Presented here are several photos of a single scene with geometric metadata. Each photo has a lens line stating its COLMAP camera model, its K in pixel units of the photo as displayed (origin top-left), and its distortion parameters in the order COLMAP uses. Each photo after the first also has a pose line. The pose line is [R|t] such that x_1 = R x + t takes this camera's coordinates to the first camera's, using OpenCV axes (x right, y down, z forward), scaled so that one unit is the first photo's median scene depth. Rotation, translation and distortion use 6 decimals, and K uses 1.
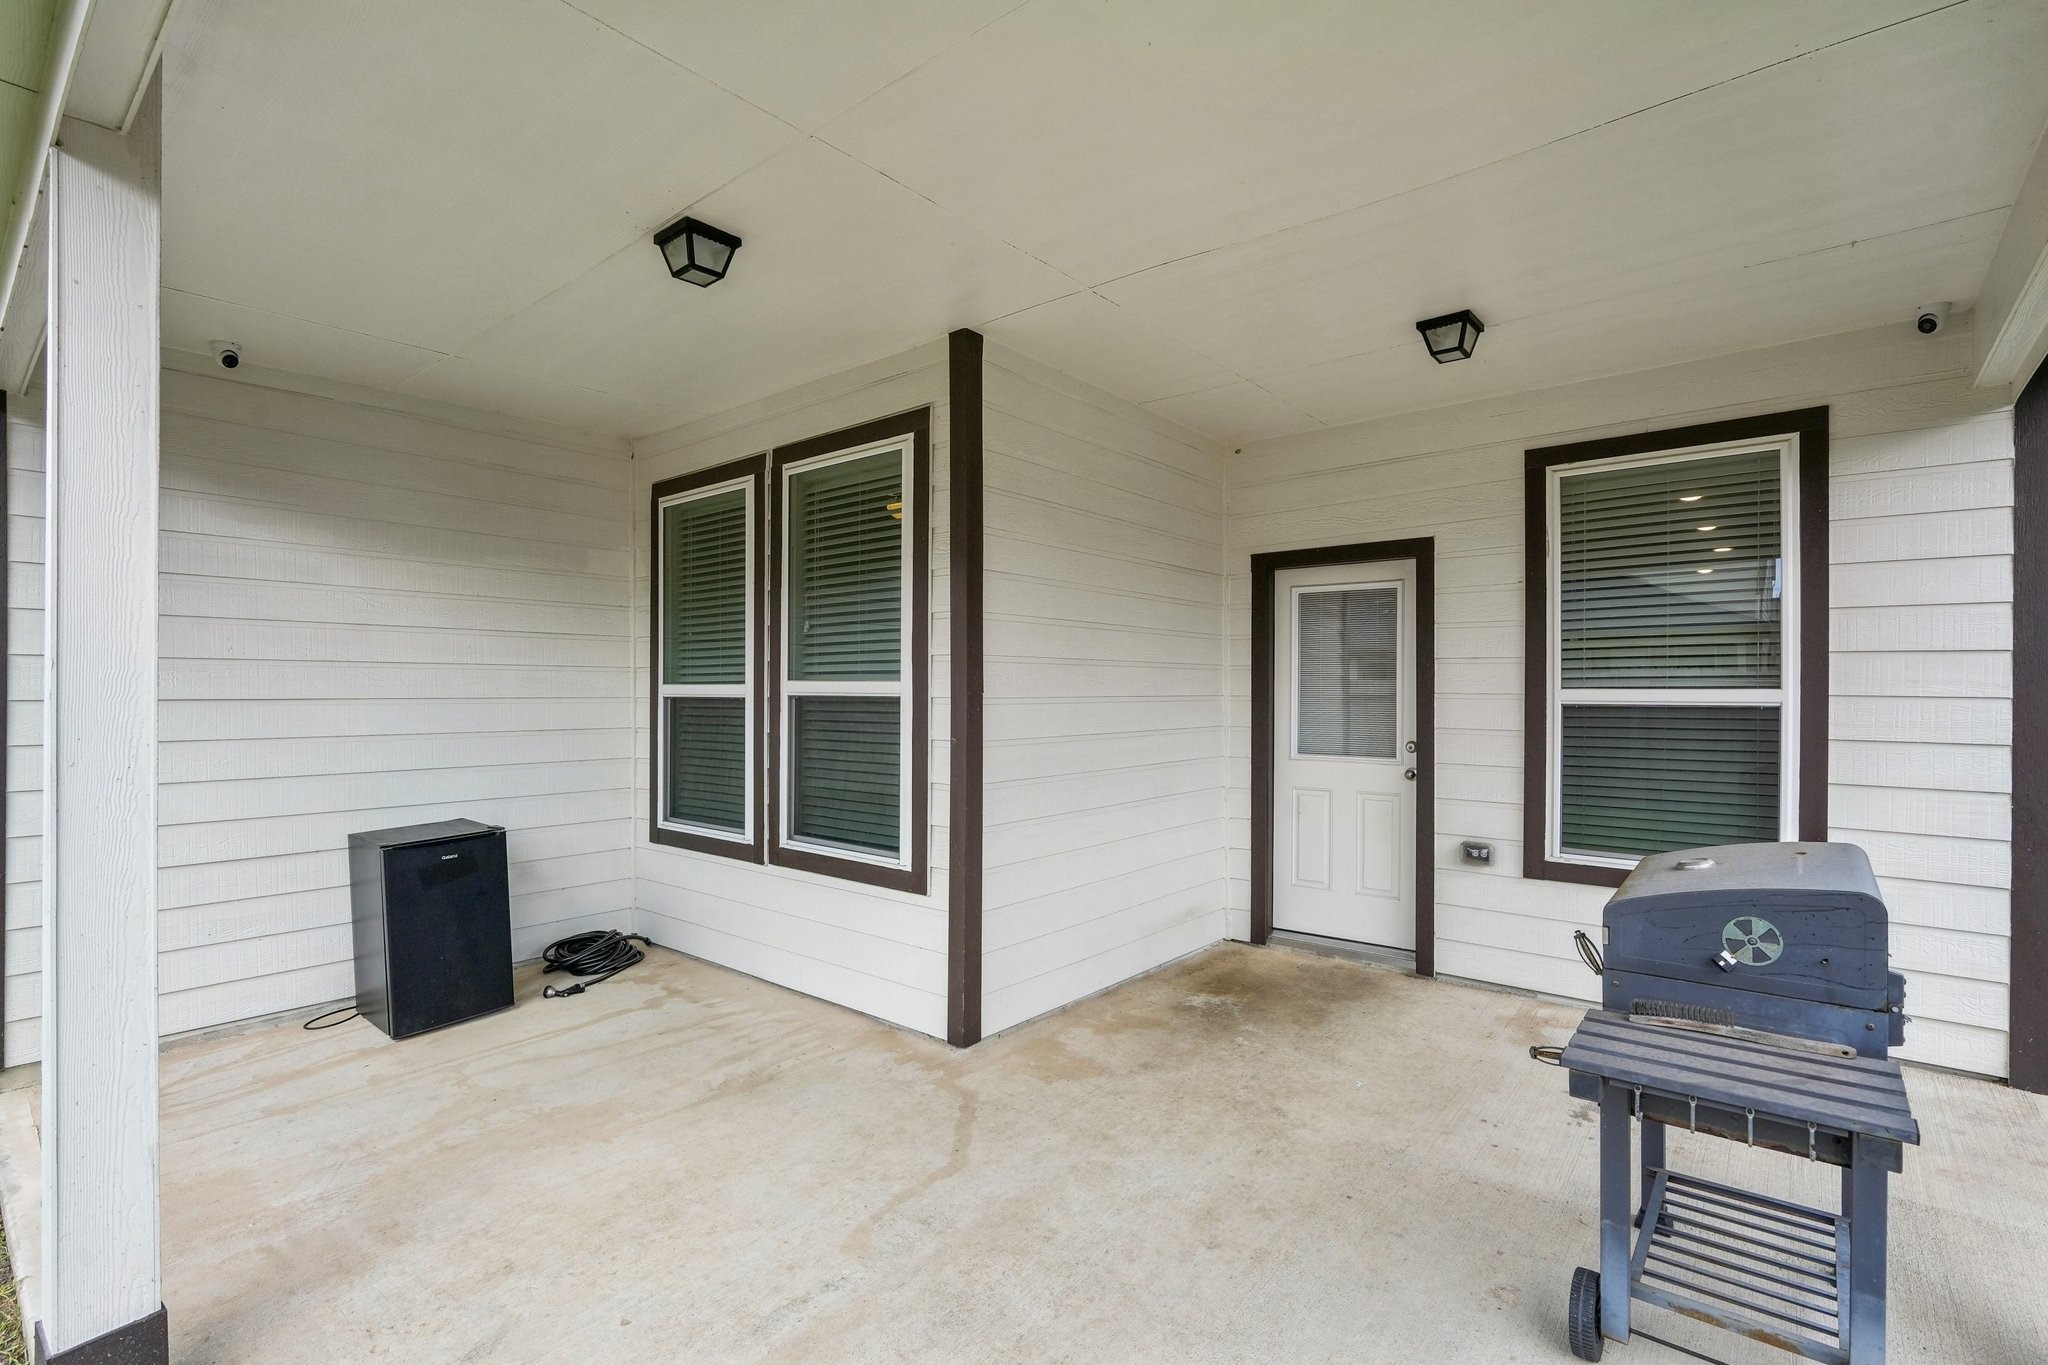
lens RADIAL K [[952.4, 0, 1018.1], [0, 952.4, 689.3], [0, 0, 1]] dist [-0.001765, -0.000110]
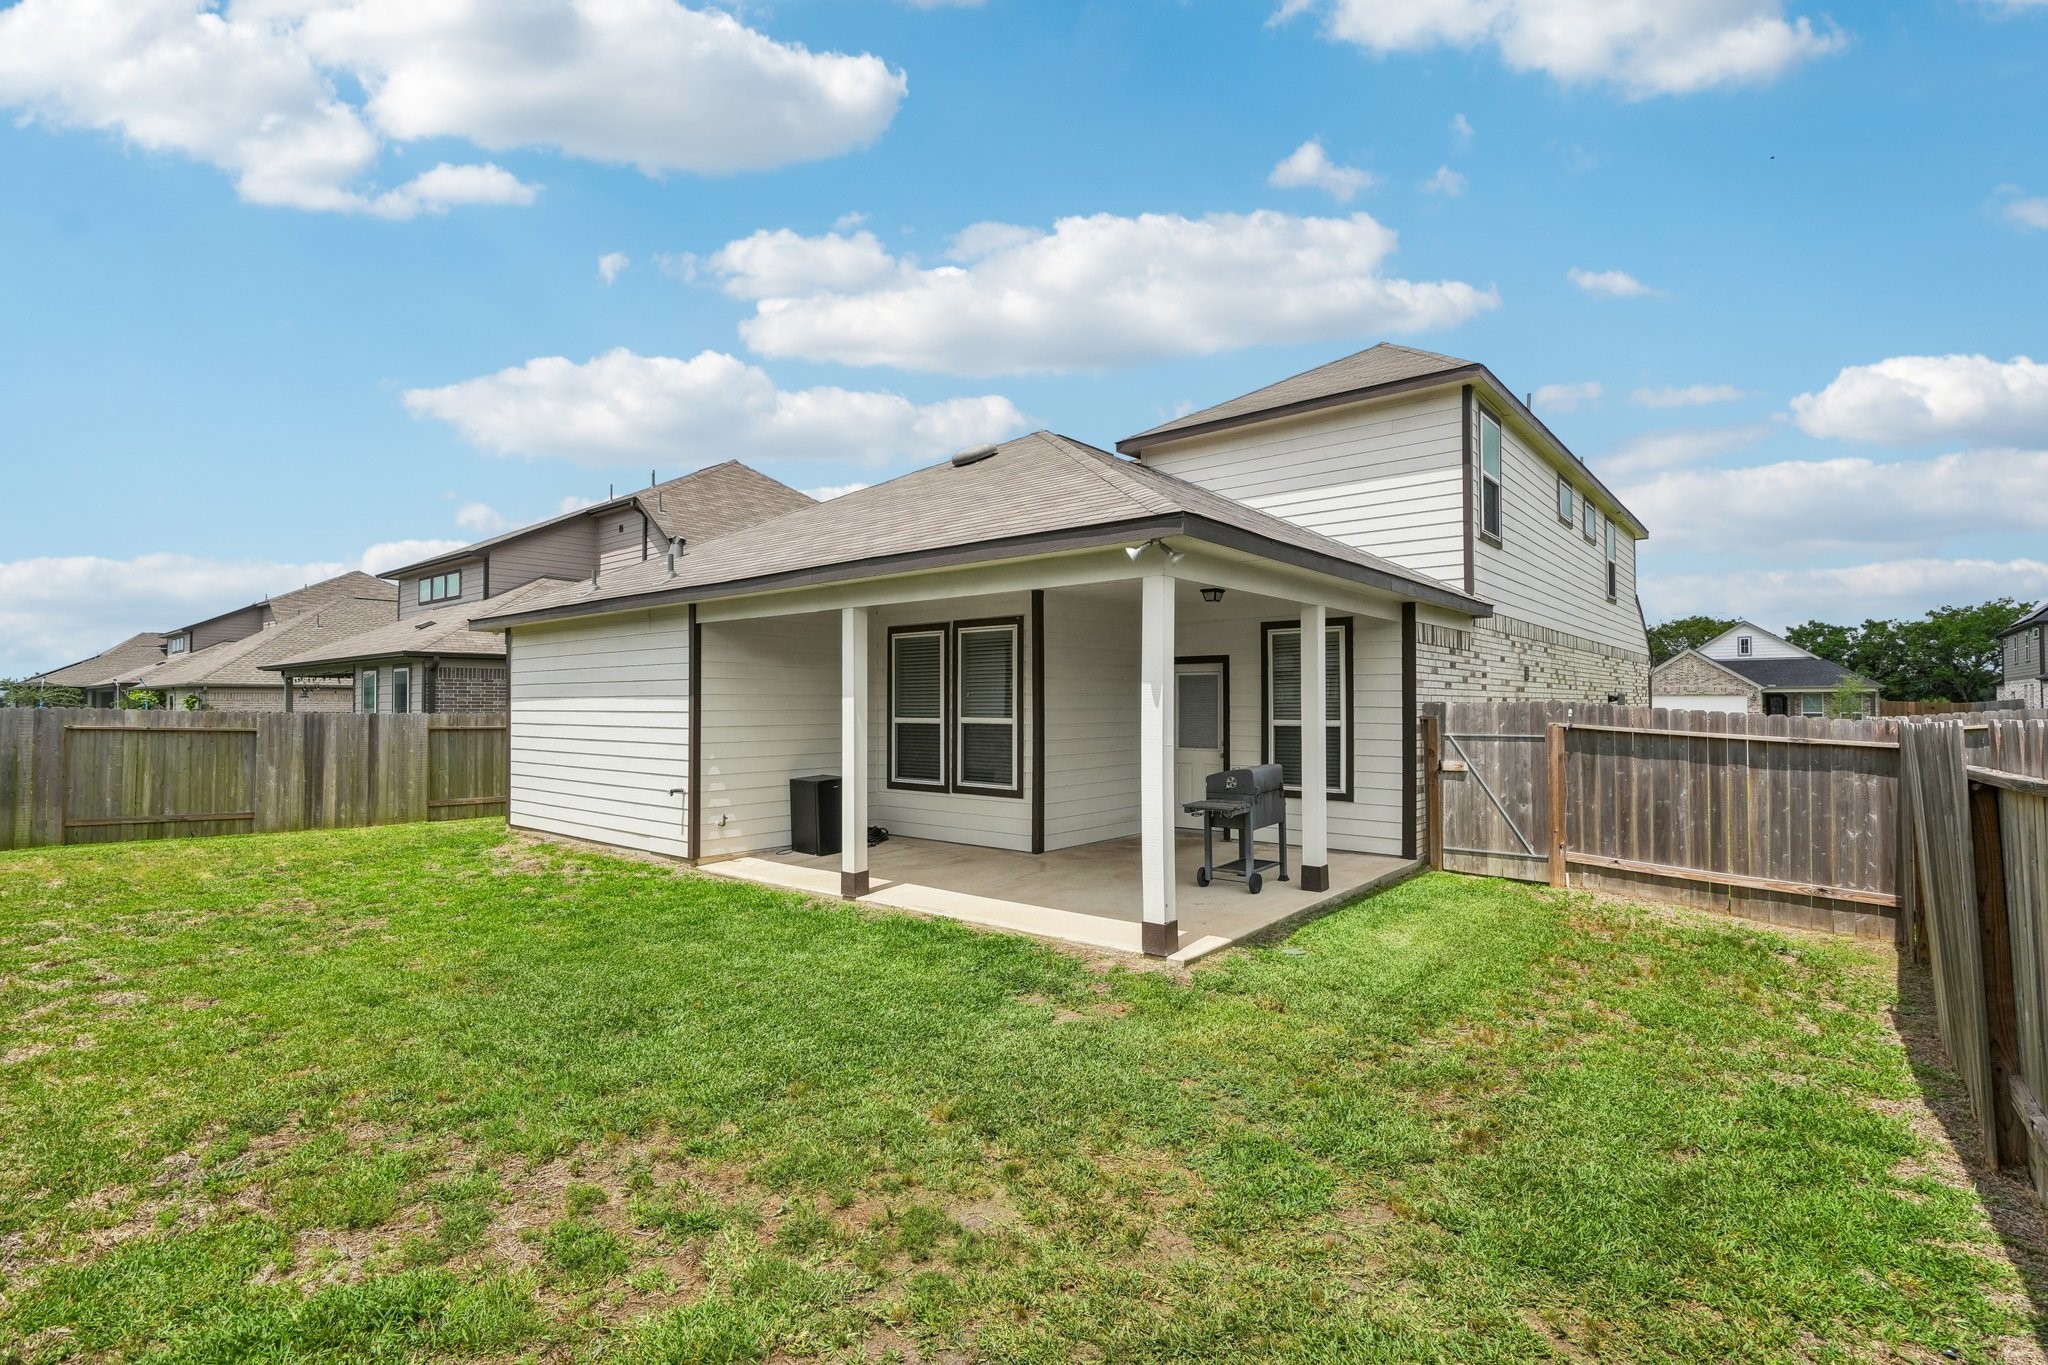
lens RADIAL K [[952.4, 0, 1031.7], [0, 952.4, 686.0], [0, 0, 1]] dist [-0.001765, -0.000110]
pose [[0.999922, -0.003866, 0.011835, -0.091947], [0.004058, 0.999860, -0.016244, -0.049451], [-0.011771, 0.016290, 0.999798, -1.484469]]
